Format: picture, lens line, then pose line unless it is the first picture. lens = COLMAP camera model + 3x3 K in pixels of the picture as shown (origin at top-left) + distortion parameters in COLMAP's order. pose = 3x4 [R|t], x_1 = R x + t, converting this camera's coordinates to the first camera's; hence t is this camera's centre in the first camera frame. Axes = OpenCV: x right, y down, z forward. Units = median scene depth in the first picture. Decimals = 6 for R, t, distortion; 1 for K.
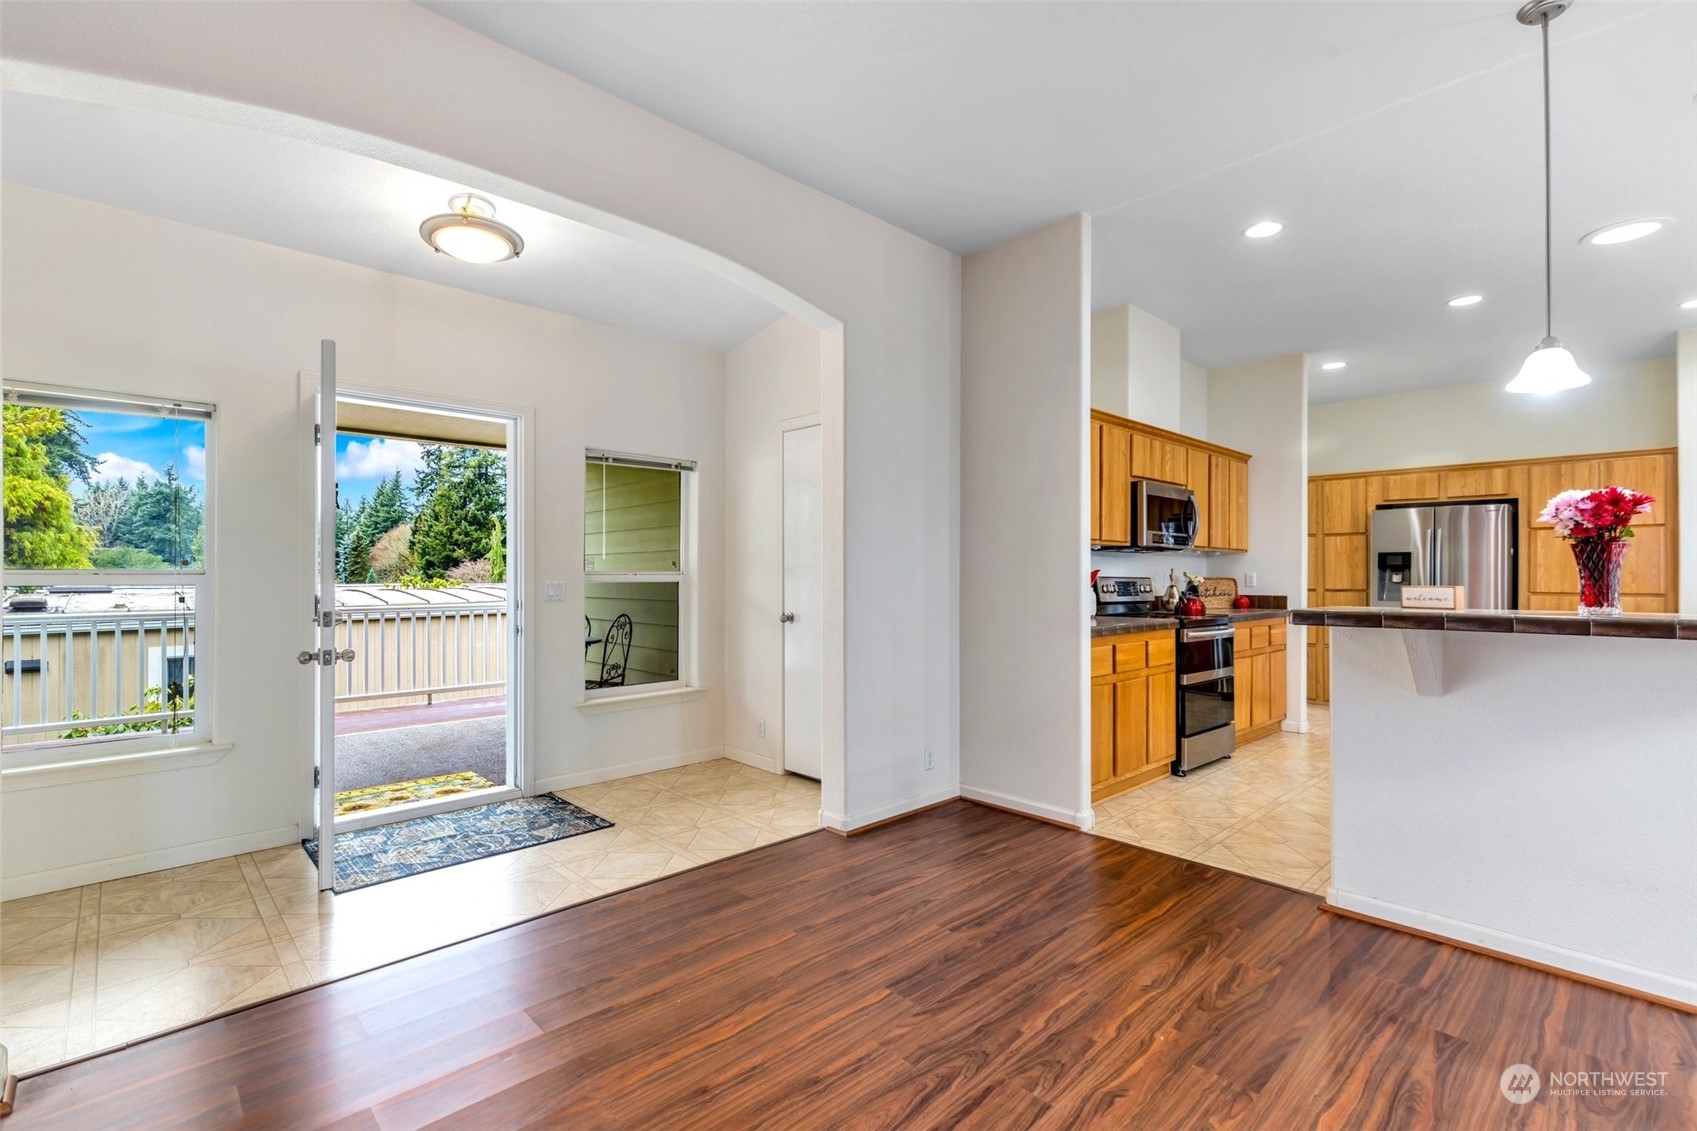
lens RADIAL K [[769.9, 0, 853.1], [0, 769.9, 551.4], [0, 0, 1]] dist [0.003997, 0.000392]
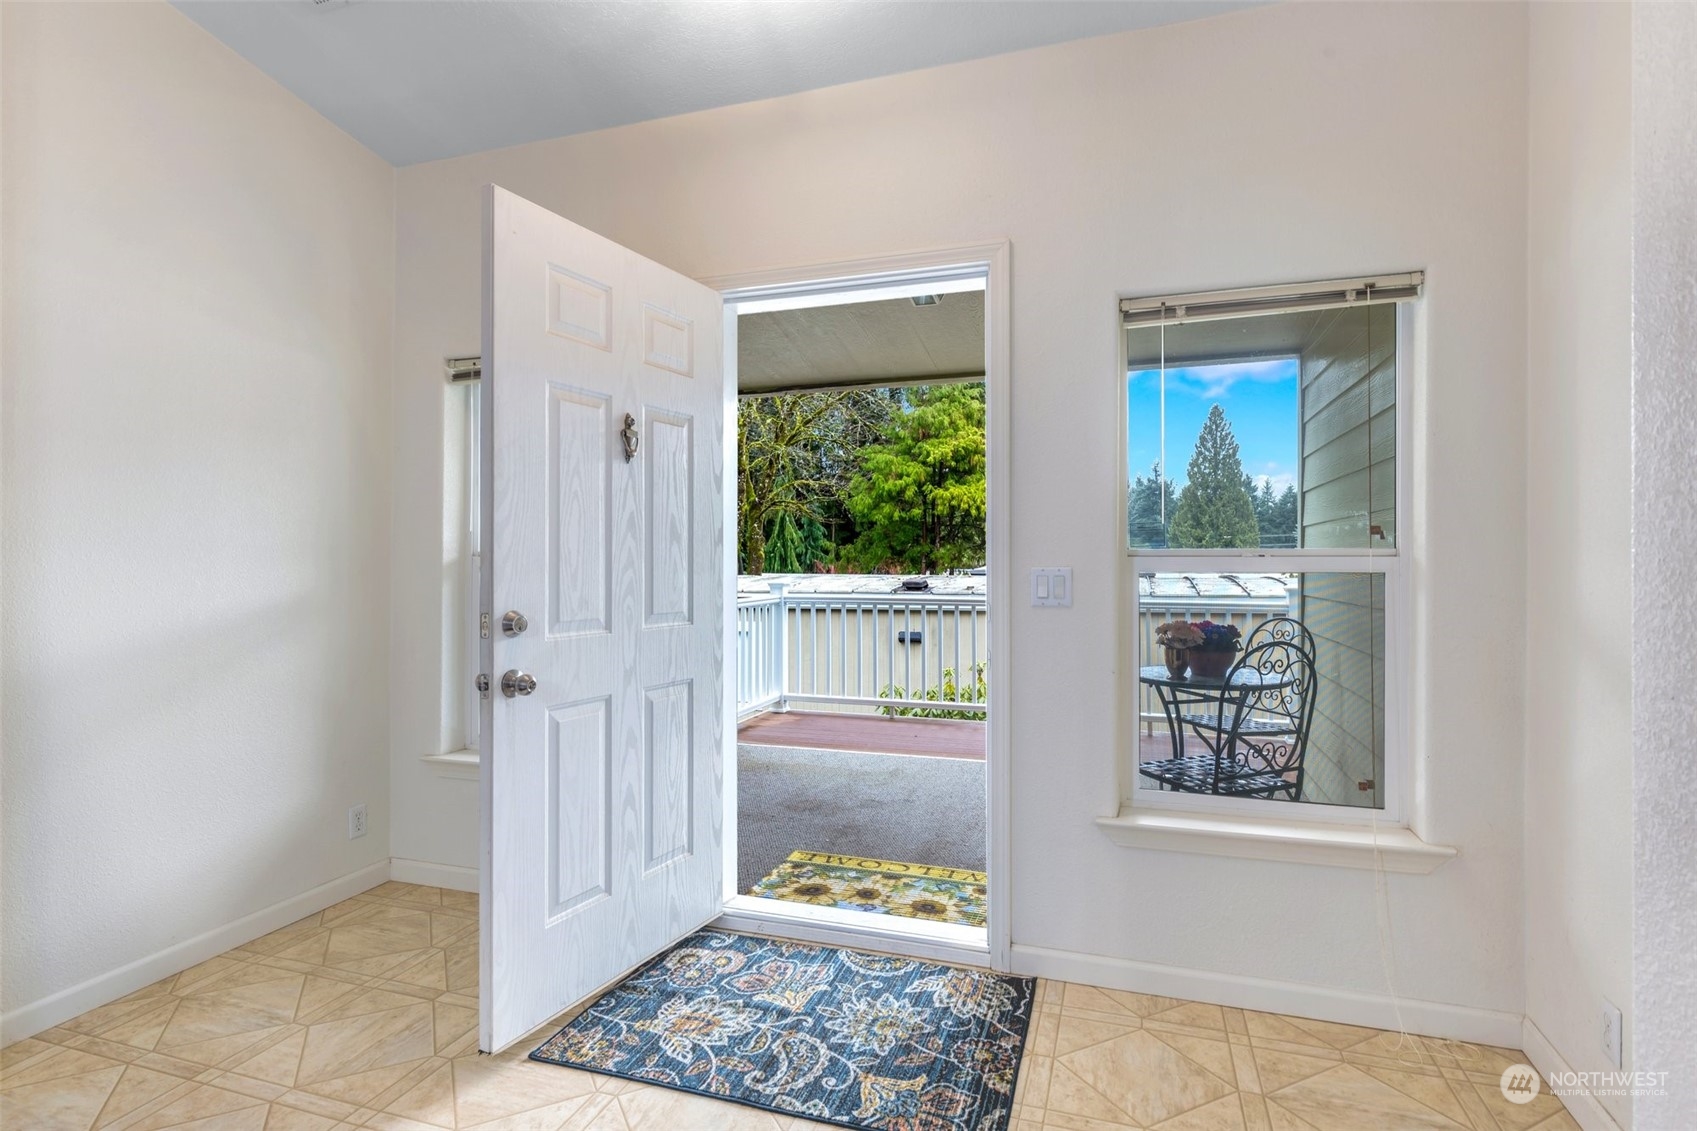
lens RADIAL K [[862.1, 0, 829.3], [0, 862.1, 557.6], [0, 0, 1]] dist [-0.002087, 0.000020]
pose [[0.469120, -0.001563, -0.883133, 0.057002], [0.025993, 0.999590, 0.012038, 0.023405], [0.882752, -0.028603, 0.468968, 0.698757]]
